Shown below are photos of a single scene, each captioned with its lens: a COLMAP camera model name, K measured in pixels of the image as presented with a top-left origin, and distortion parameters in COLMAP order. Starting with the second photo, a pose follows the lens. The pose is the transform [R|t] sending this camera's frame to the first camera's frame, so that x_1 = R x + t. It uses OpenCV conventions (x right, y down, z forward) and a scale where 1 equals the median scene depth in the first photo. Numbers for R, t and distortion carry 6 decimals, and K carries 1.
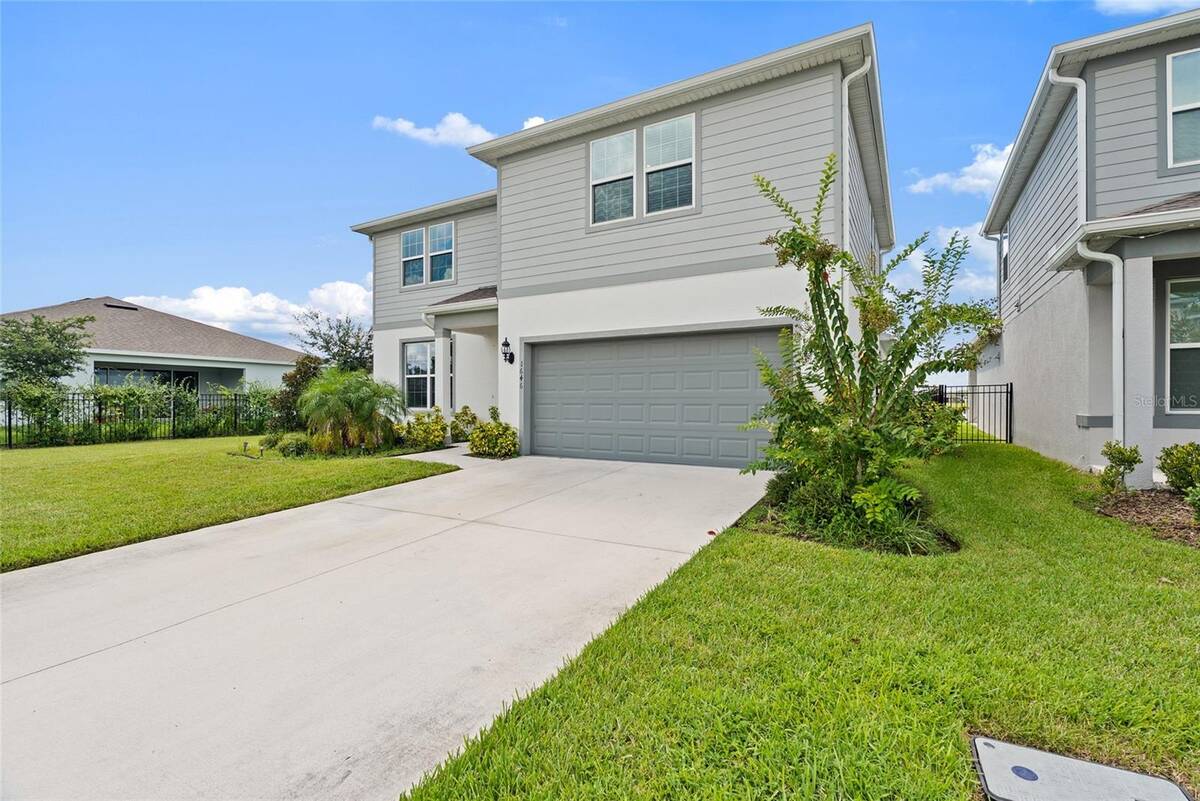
lens RADIAL K [[554.5, 0, 600.0], [0, 554.5, 400.5], [0, 0, 1]] dist [0.001707, 0.000352]
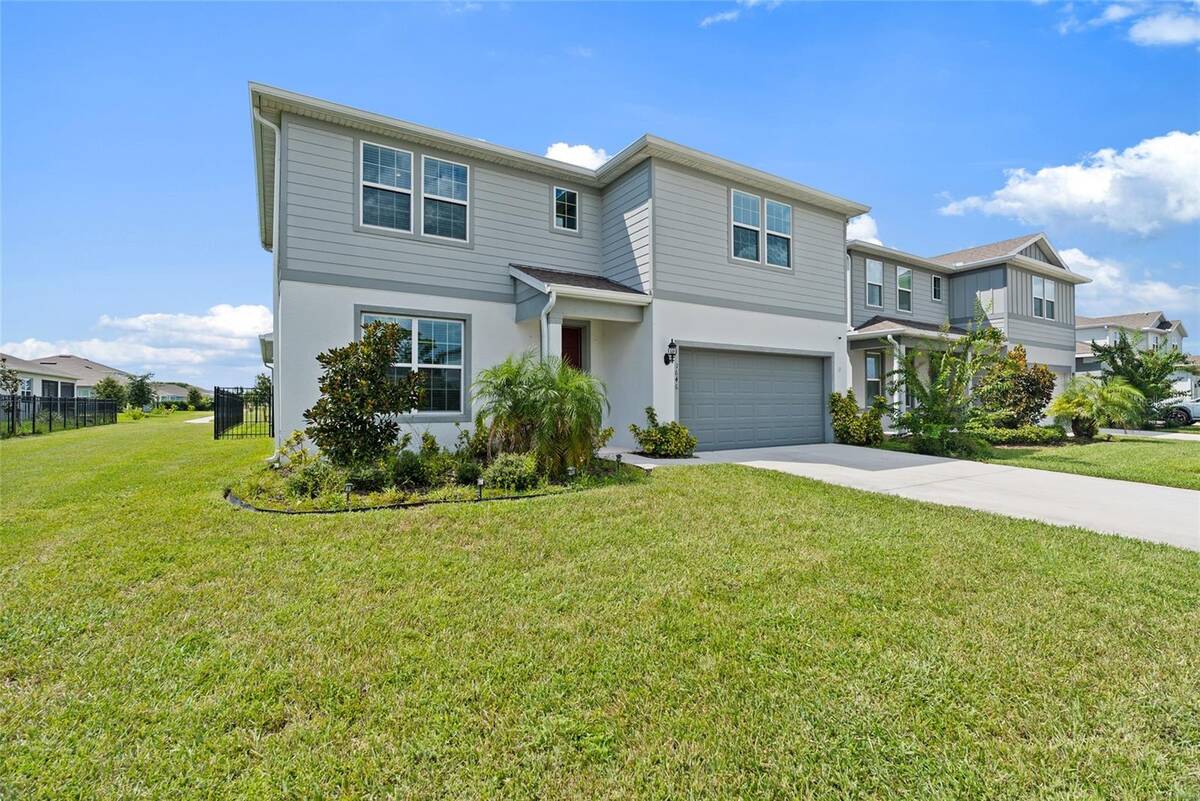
lens RADIAL K [[554.5, 0, 600.0], [0, 554.5, 400.5], [0, 0, 1]] dist [0.001707, 0.000352]
pose [[0.460569, 0.007936, 0.887588, -1.130608], [-0.001242, 0.999965, -0.008296, 0.008175], [-0.887623, 0.002718, 0.460563, 0.644363]]
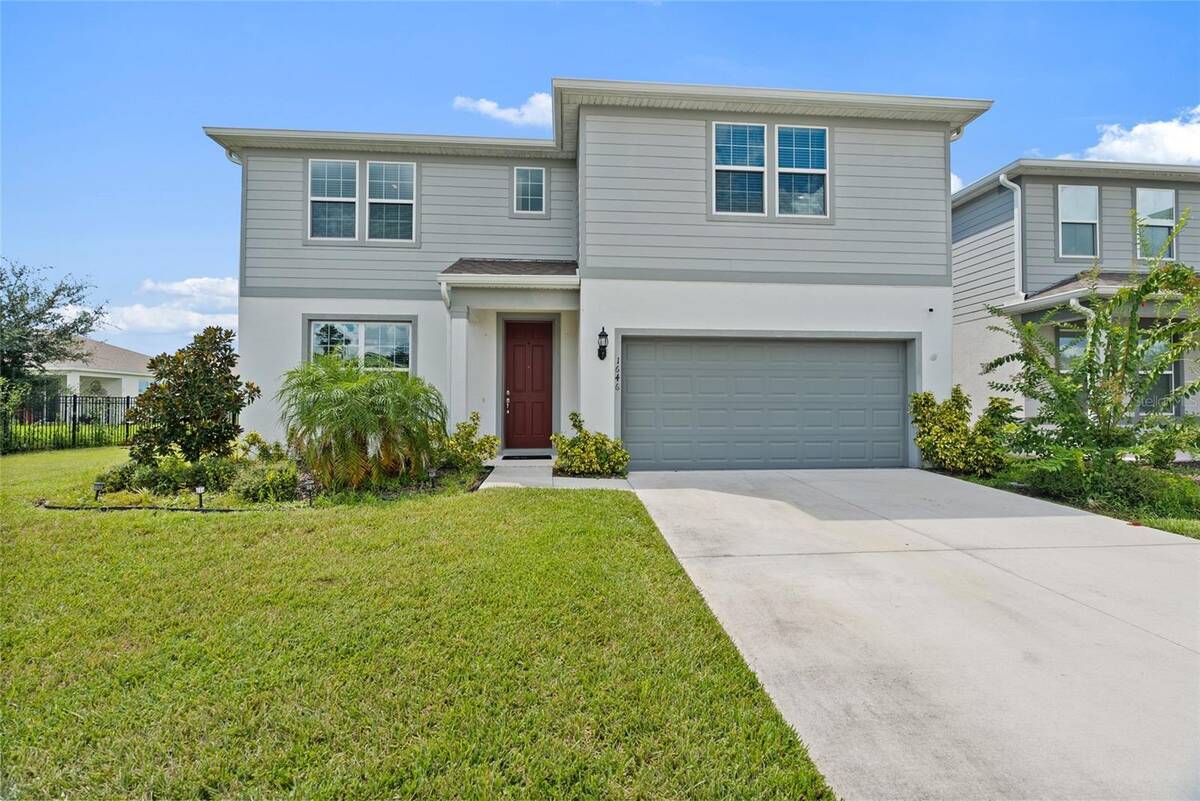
lens RADIAL K [[540.0, 0, 600.0], [0, 540.0, 400.5], [0, 0, 1]] dist [-0.002080, 0.000546]
pose [[0.822134, 0.011708, 0.569173, -0.618631], [-0.005361, 0.999903, -0.012824, 0.004105], [-0.569268, 0.007492, 0.822118, 0.351584]]
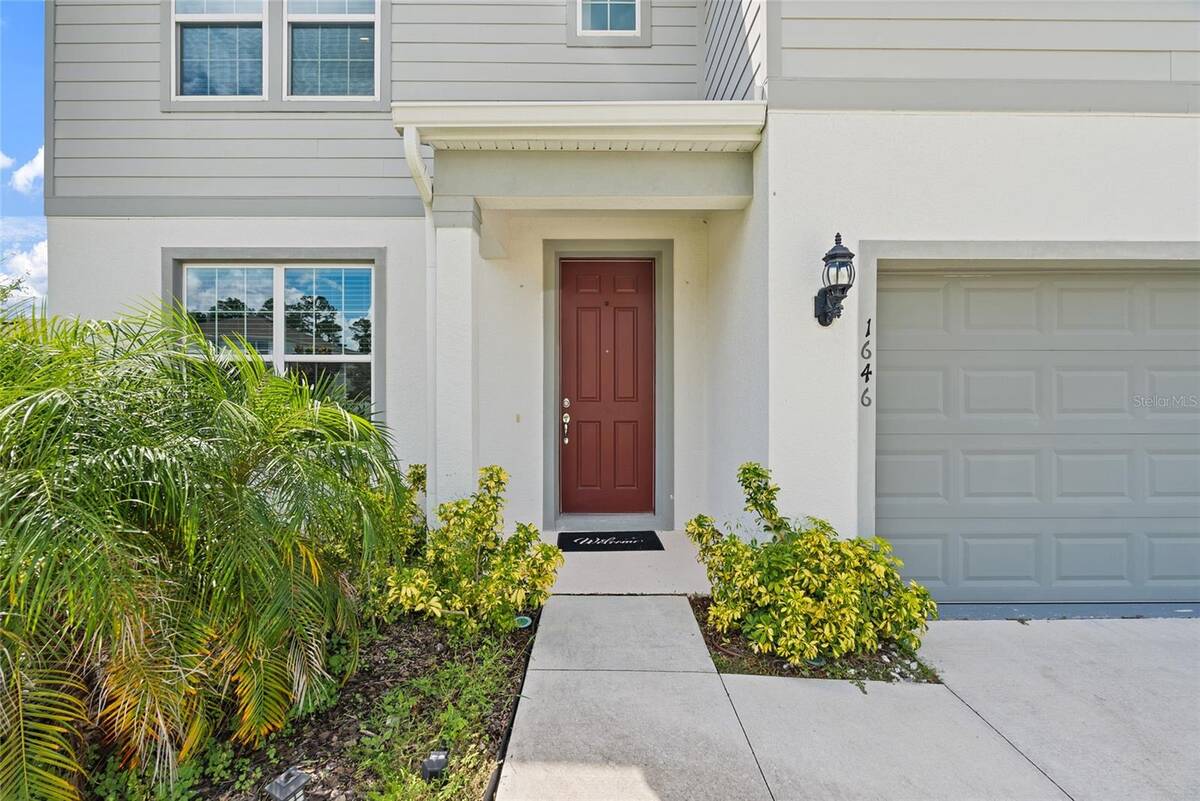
lens RADIAL K [[540.0, 0, 600.0], [0, 540.0, 400.5], [0, 0, 1]] dist [-0.002080, 0.000546]
pose [[0.860546, -0.000205, 0.509372, -0.422516], [-0.003420, 0.999975, 0.006181, -0.026424], [-0.509361, -0.007061, 0.860524, 0.812479]]
